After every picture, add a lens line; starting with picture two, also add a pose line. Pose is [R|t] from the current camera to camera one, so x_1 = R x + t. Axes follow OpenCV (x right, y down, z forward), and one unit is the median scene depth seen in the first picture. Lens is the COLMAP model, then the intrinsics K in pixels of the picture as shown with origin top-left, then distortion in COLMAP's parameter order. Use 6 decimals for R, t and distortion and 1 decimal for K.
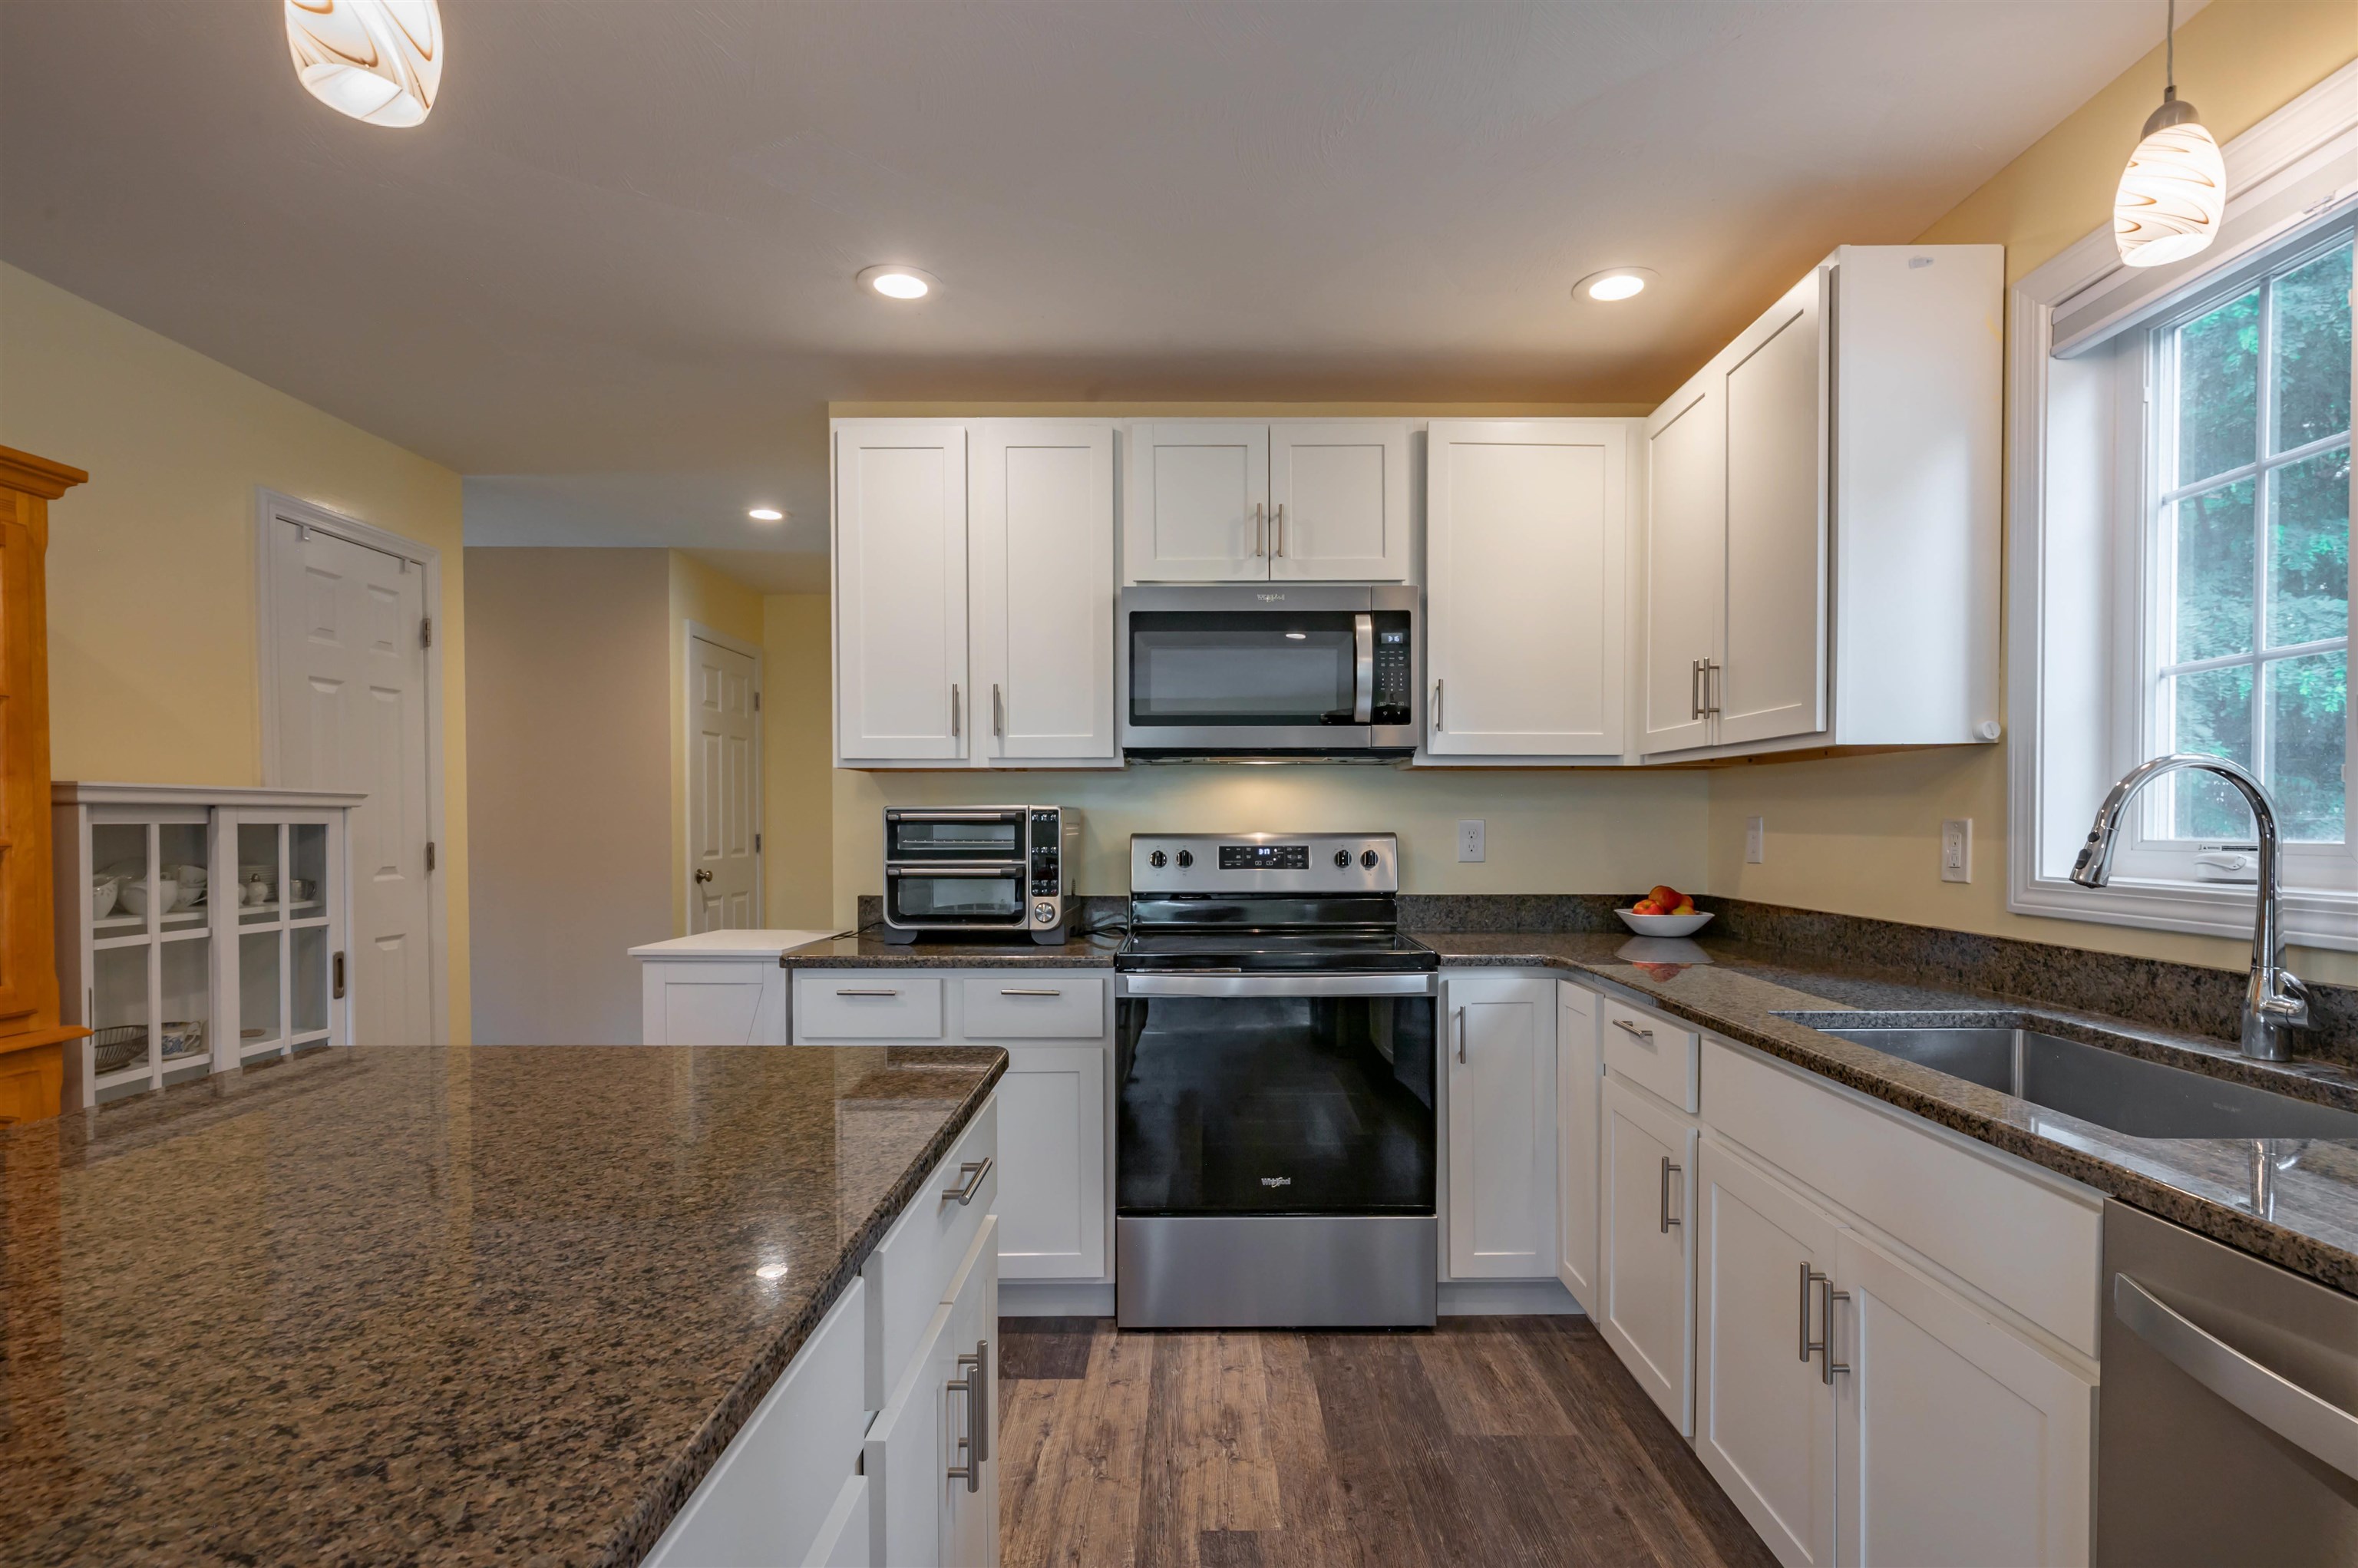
lens RADIAL K [[1142.2, 0, 1218.6], [0, 1142.2, 850.6], [0, 0, 1]] dist [-0.006042, 0.004435]
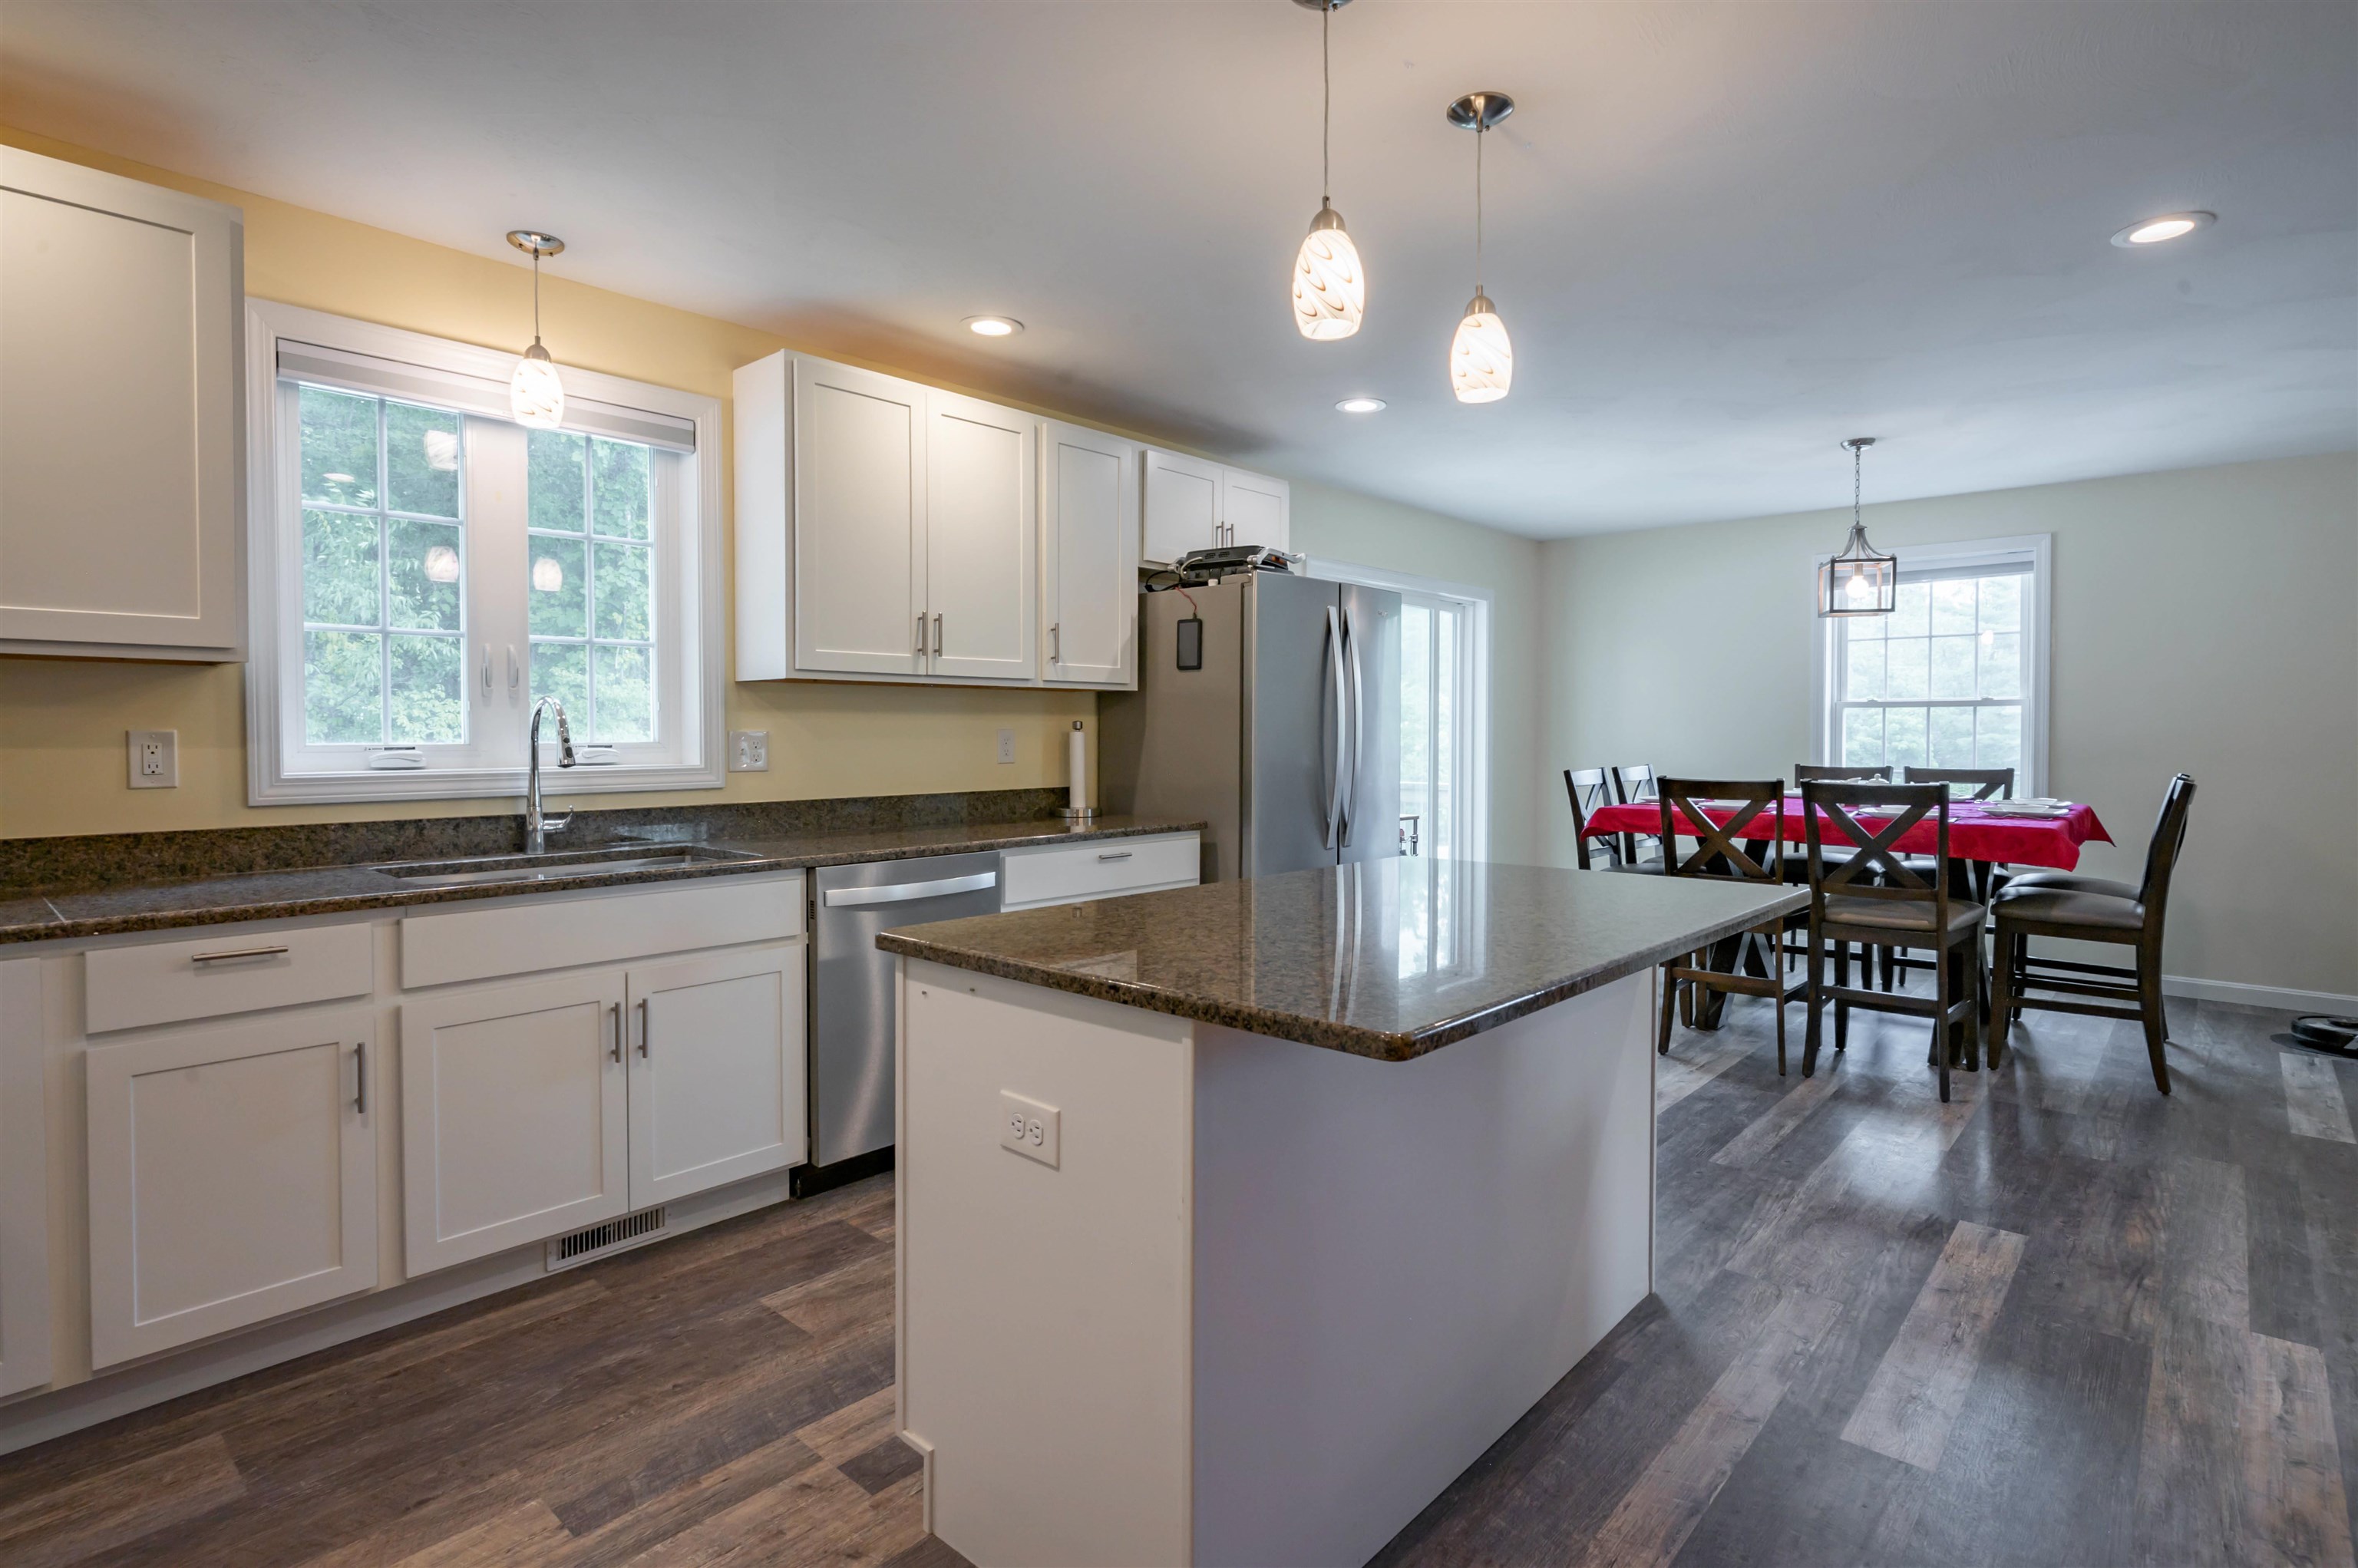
lens RADIAL K [[1142.2, 0, 1214.8], [0, 1142.2, 771.7], [0, 0, 1]] dist [-0.006042, 0.004435]
pose [[-0.735515, -0.027579, 0.676946, -0.653033], [0.017200, 0.998089, 0.059350, -0.028173], [-0.677290, 0.055296, -0.733636, 0.861468]]
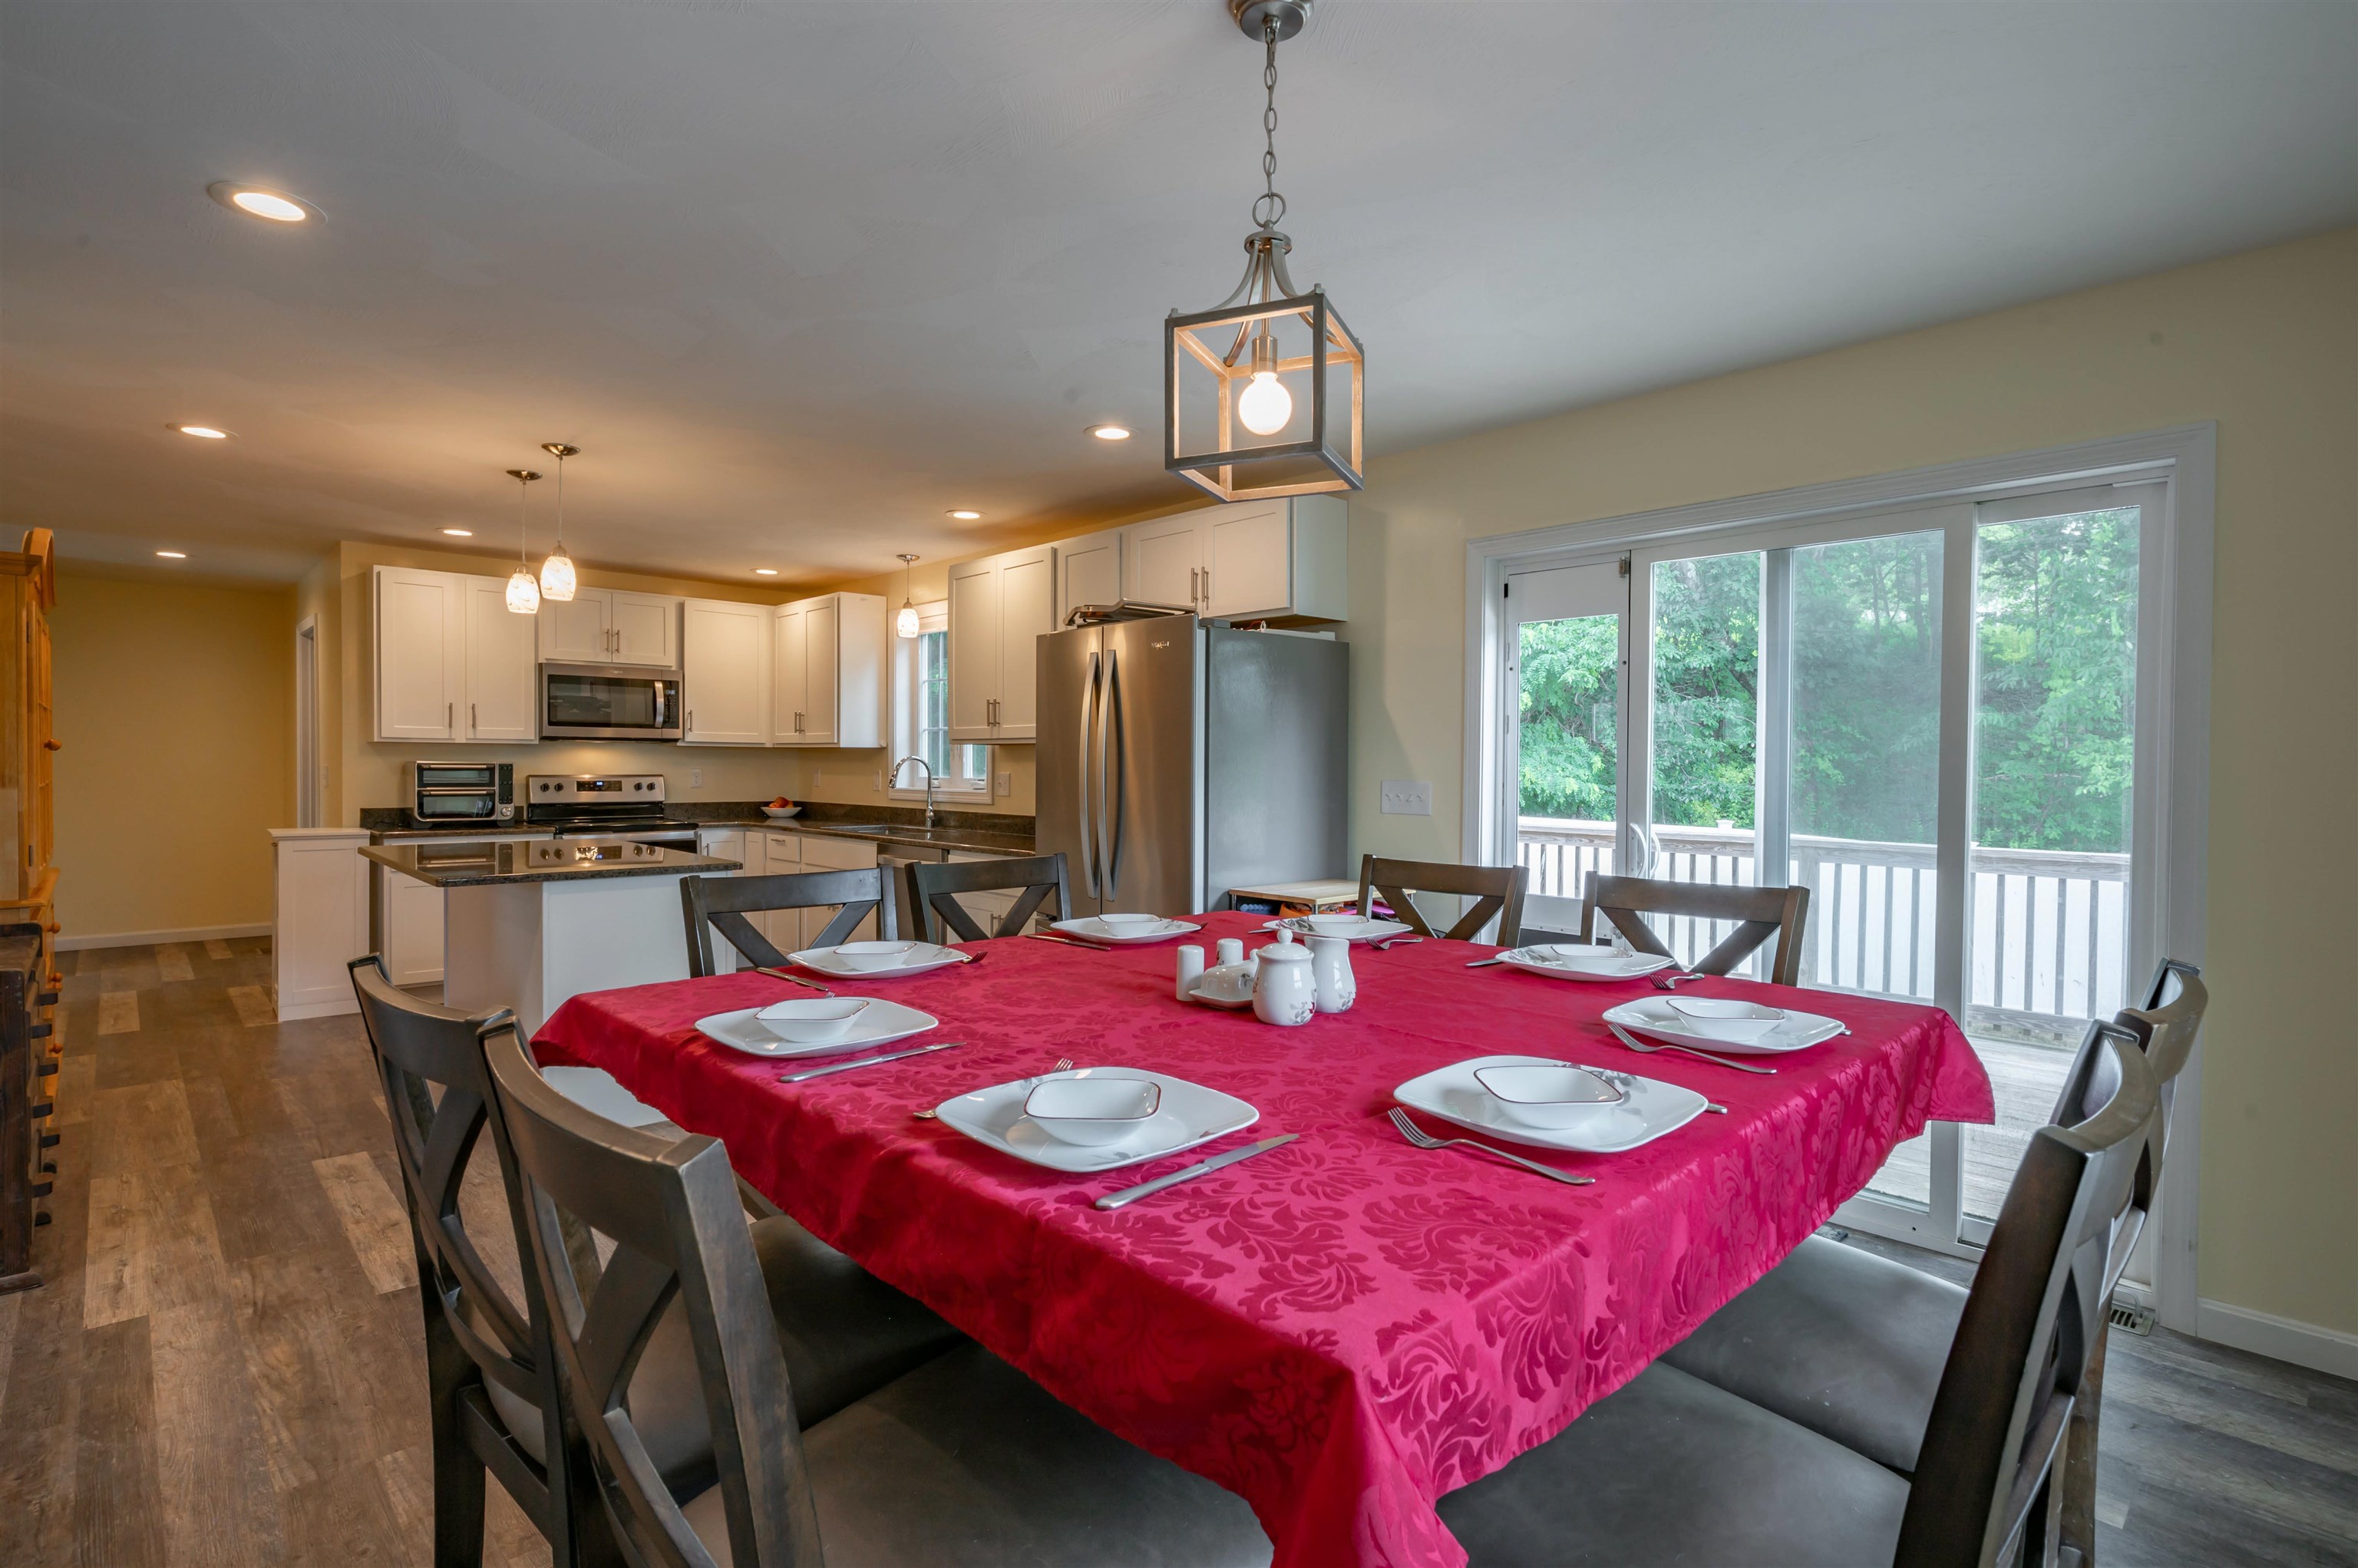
lens RADIAL K [[1142.2, 0, 1168.2], [0, 1142.2, 770.3], [0, 0, 1]] dist [-0.006042, 0.004435]
pose [[0.745697, 0.003549, 0.666276, -0.658081], [0.009994, 0.999814, -0.016511, 0.024717], [-0.666210, 0.018971, 0.745523, -1.452230]]
